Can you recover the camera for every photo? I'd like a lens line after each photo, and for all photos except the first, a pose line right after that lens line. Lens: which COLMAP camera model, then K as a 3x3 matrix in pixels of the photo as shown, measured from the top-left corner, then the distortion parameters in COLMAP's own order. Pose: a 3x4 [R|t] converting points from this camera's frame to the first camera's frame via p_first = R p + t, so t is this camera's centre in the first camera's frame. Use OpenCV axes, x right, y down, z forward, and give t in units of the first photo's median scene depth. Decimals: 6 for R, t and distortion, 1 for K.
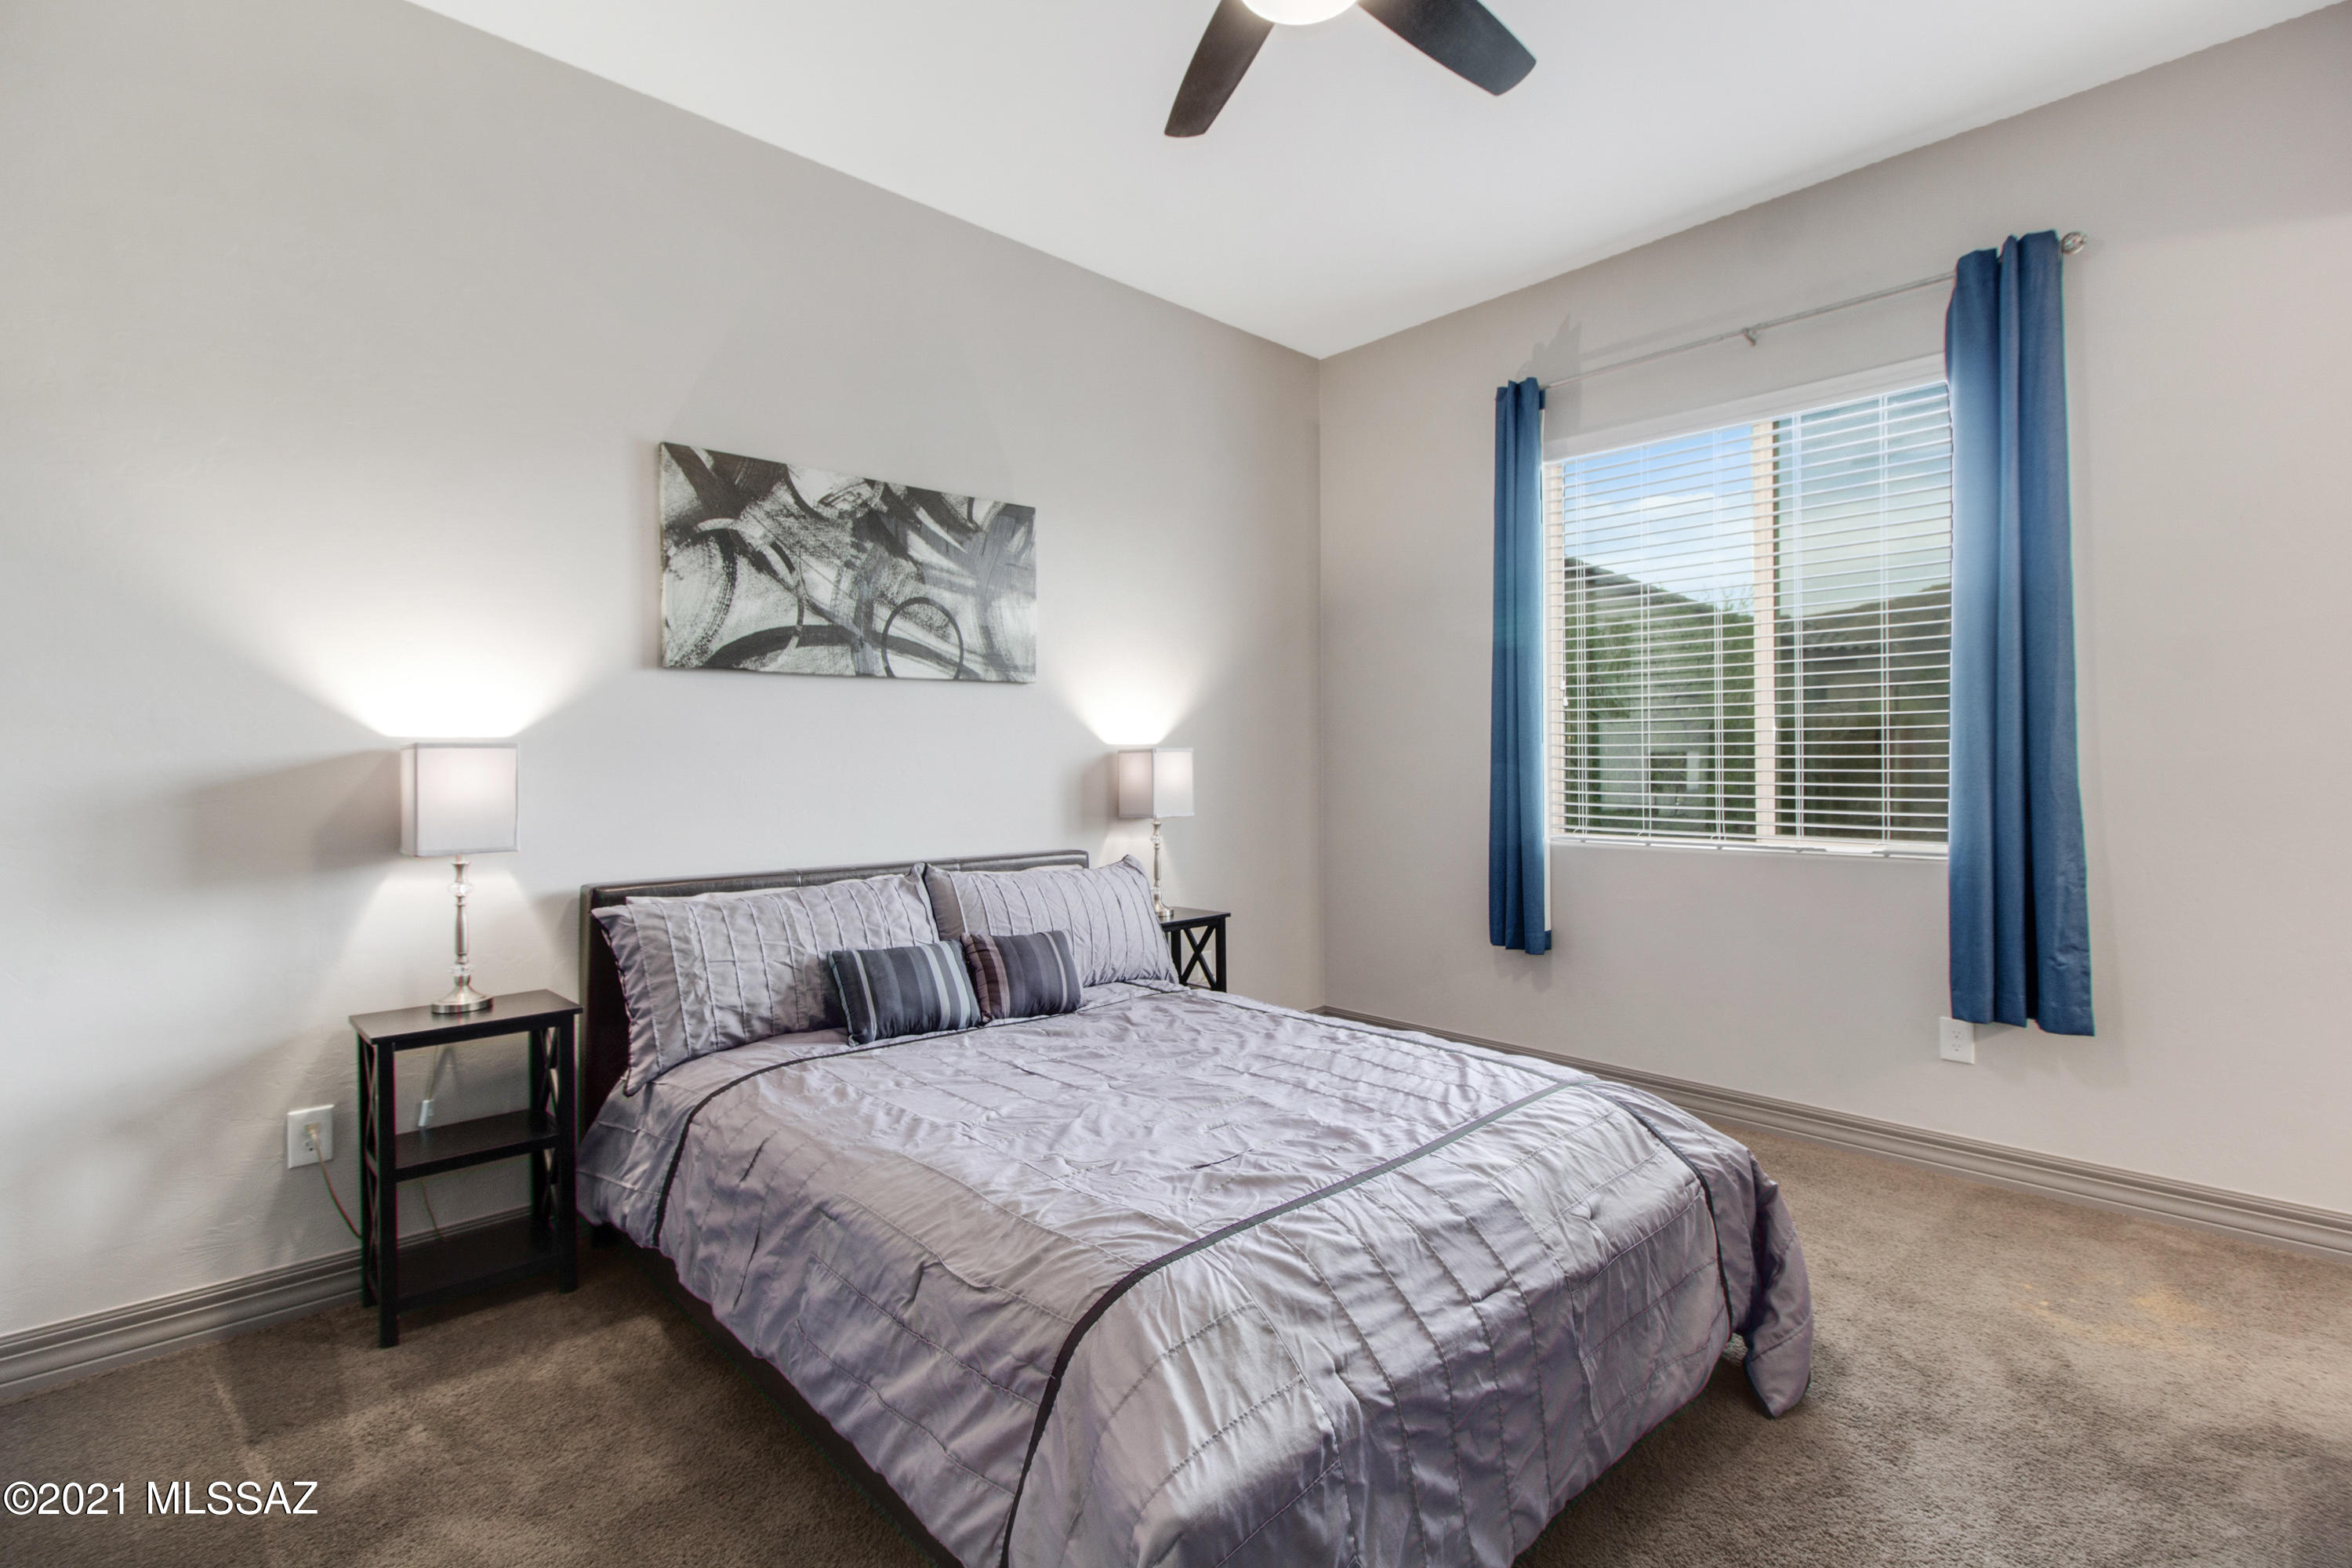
lens RADIAL K [[1089.5, 0, 1184.5], [0, 1089.5, 768.2], [0, 0, 1]] dist [0.020661, -0.011727]
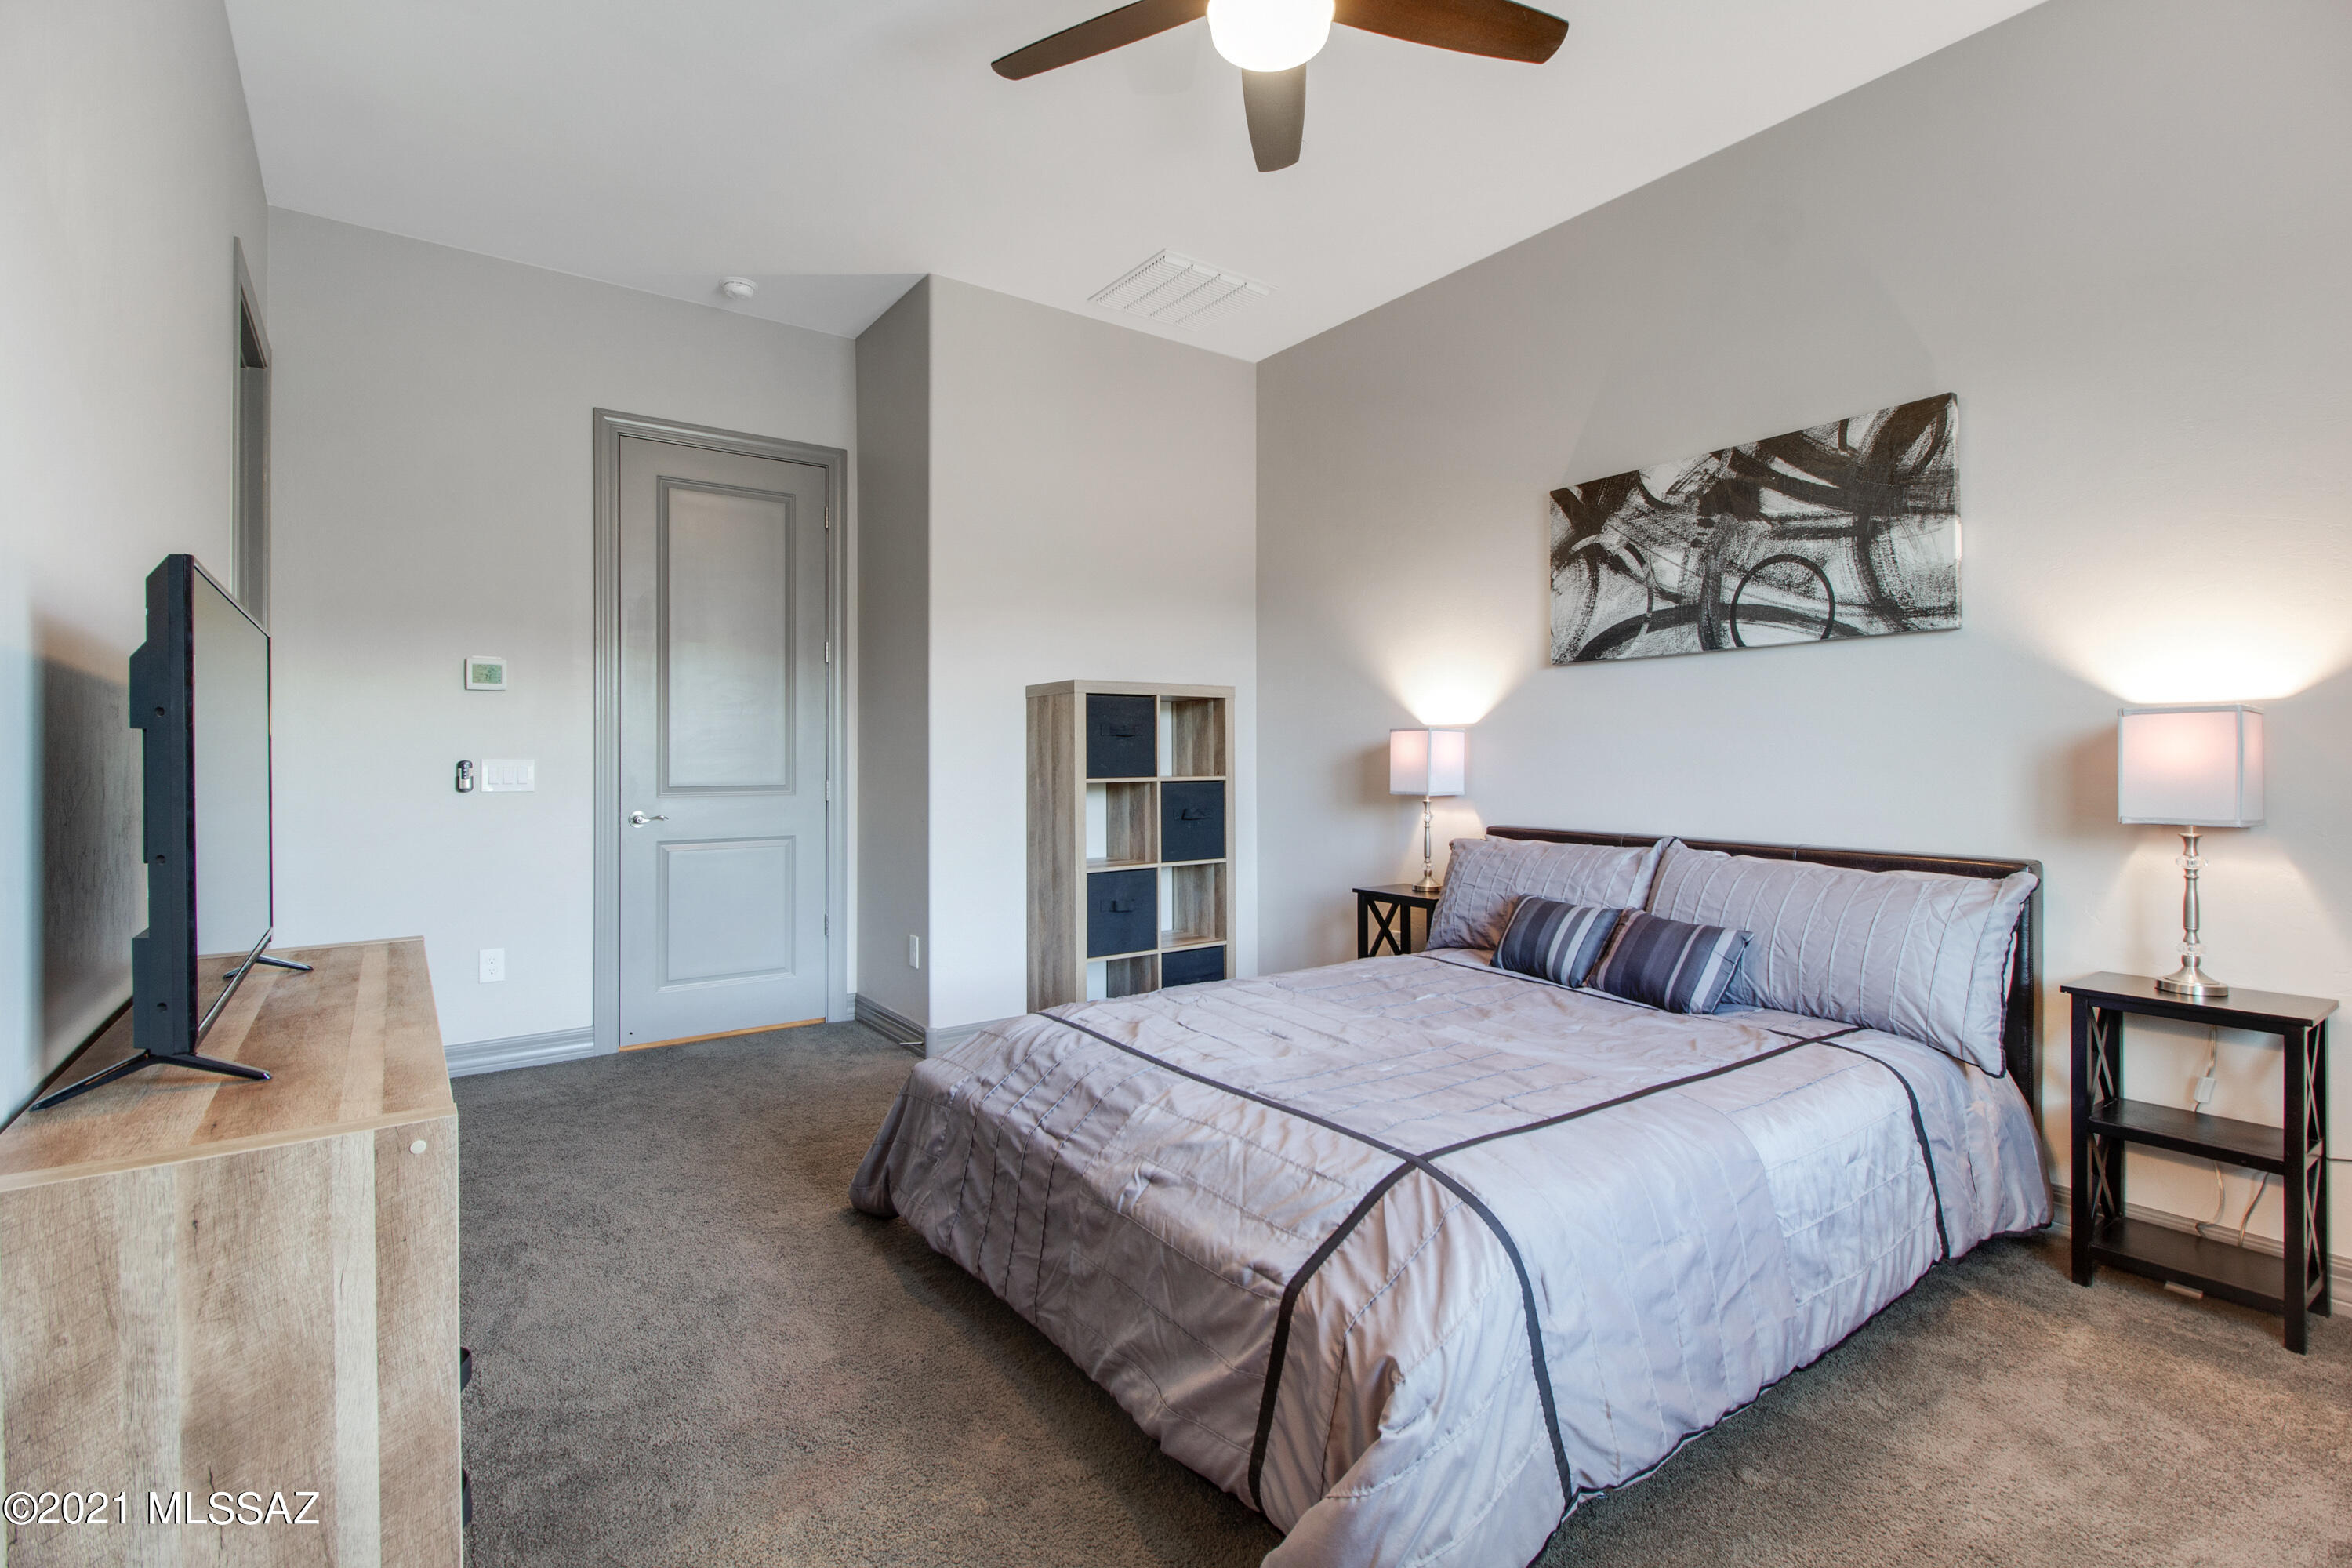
lens RADIAL K [[1089.5, 0, 1184.5], [0, 1089.5, 768.2], [0, 0, 1]] dist [0.020661, -0.011727]
pose [[-0.128837, 0.019491, -0.991474, 0.779898], [-0.000610, 0.999805, 0.019734, 0.004154], [0.991666, 0.003148, -0.128800, 0.661811]]
